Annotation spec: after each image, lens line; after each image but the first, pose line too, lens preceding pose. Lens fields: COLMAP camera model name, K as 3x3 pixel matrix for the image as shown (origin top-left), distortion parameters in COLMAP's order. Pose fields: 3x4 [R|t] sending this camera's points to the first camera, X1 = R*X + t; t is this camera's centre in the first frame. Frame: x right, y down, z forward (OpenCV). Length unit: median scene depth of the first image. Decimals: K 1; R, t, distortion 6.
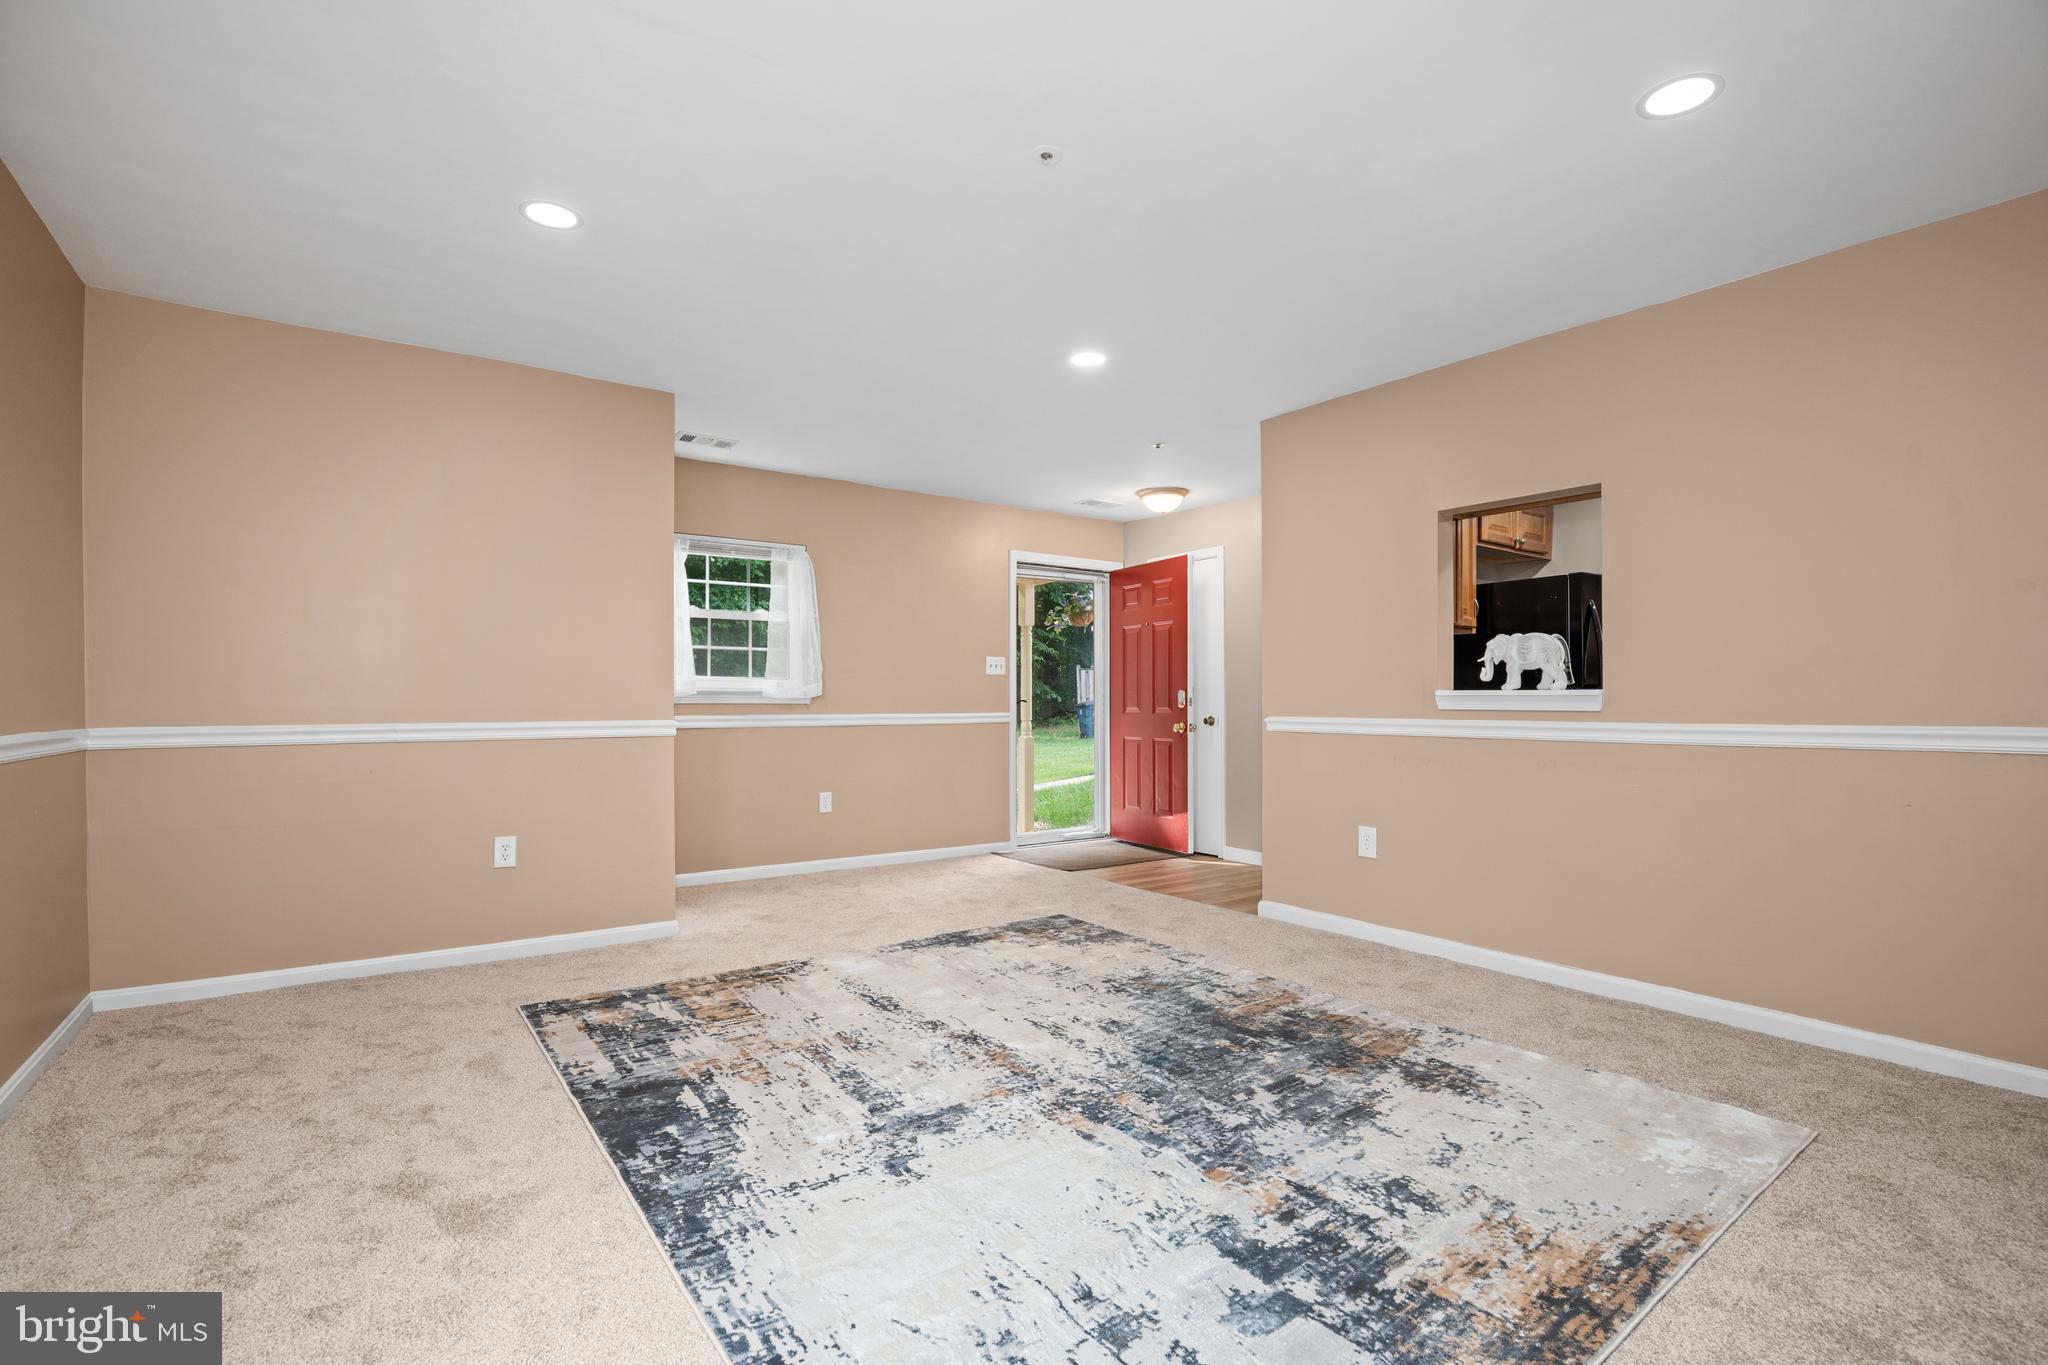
lens RADIAL K [[946.7, 0, 1035.2], [0, 946.7, 700.3], [0, 0, 1]] dist [-0.023195, -0.000011]
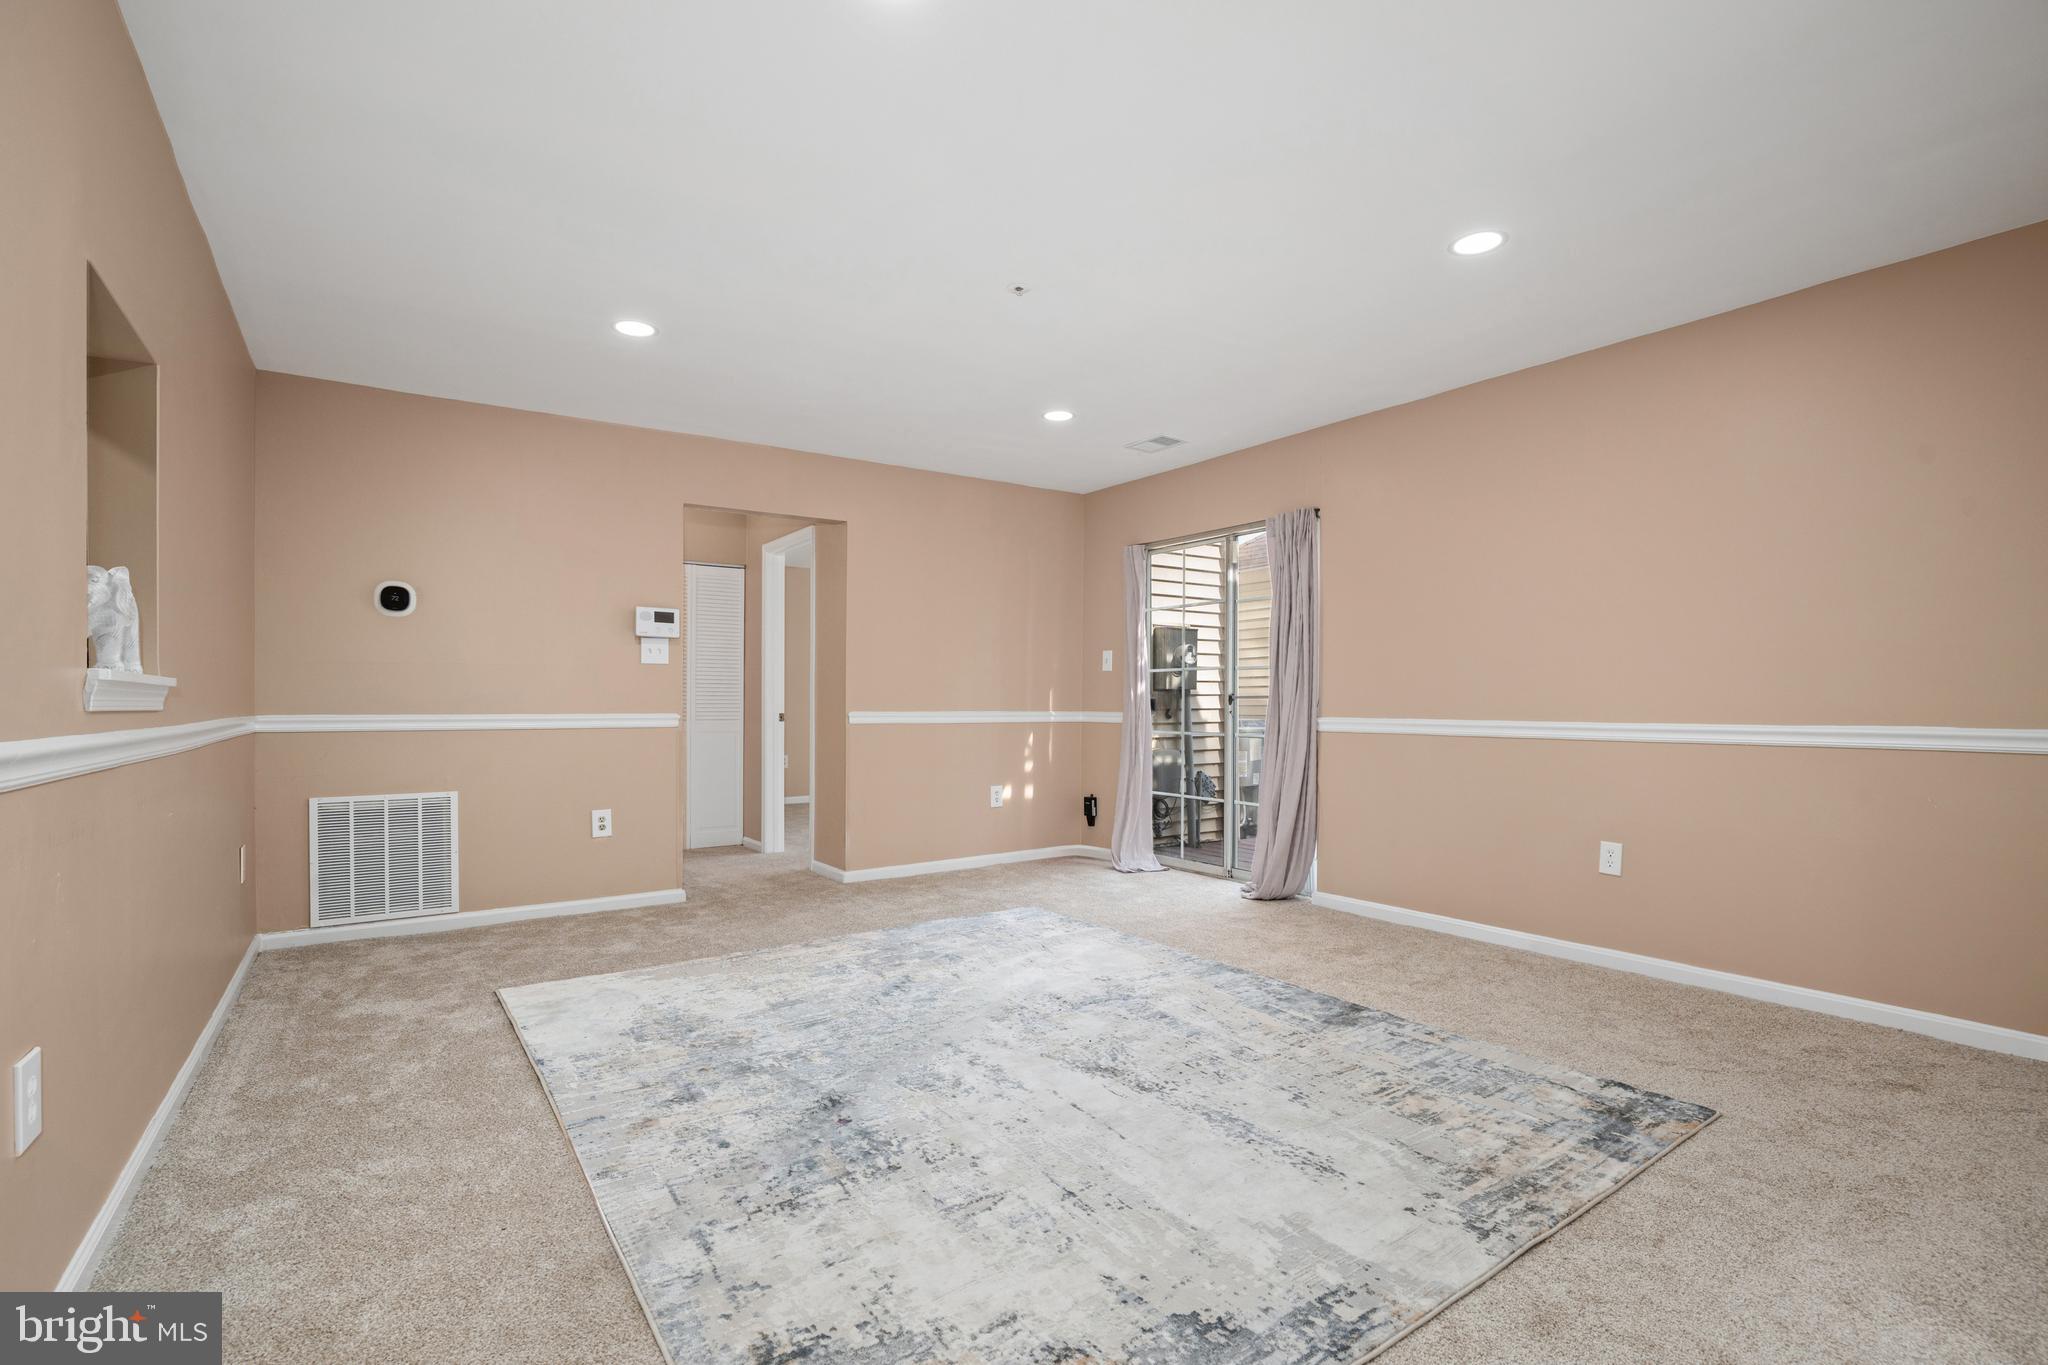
lens RADIAL K [[946.7, 0, 1035.2], [0, 946.7, 700.3], [0, 0, 1]] dist [-0.023195, -0.000011]
pose [[-0.999901, -0.000876, 0.014012, -0.021412], [-0.000876, 1.000000, -0.000041, 0.002449], [-0.014012, -0.000053, -0.999902, 1.618233]]
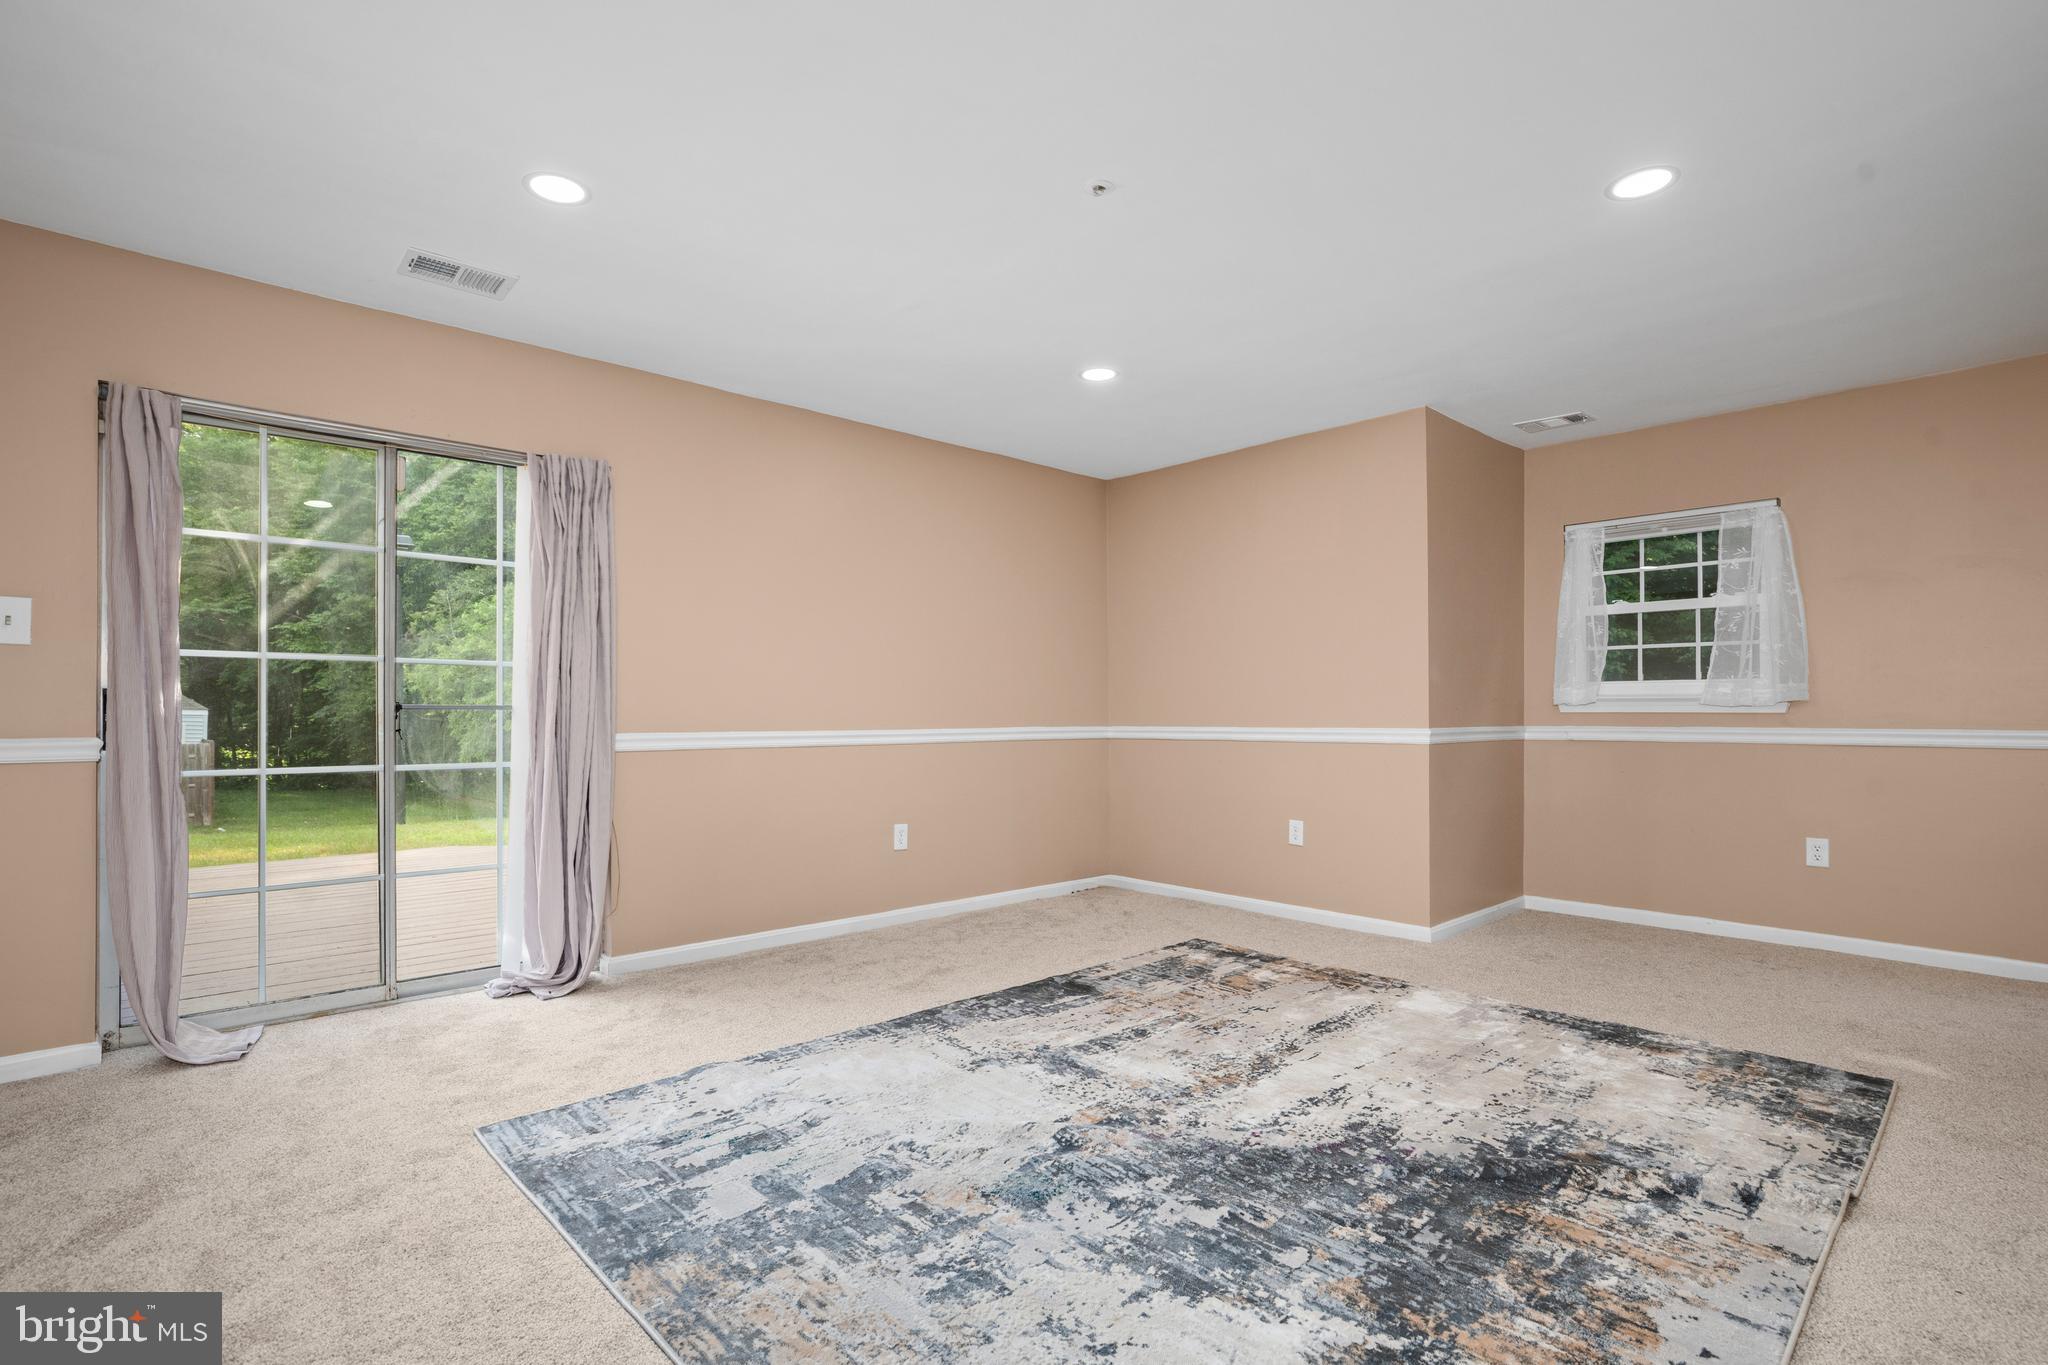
lens RADIAL K [[957.7, 0, 994.5], [0, 957.7, 695.5], [0, 0, 1]] dist [-0.014488, 0.000107]
pose [[0.094499, -0.019299, -0.995338, 0.731544], [0.002627, 0.999813, -0.019137, 0.004417], [0.995521, -0.000806, 0.094532, 0.542466]]
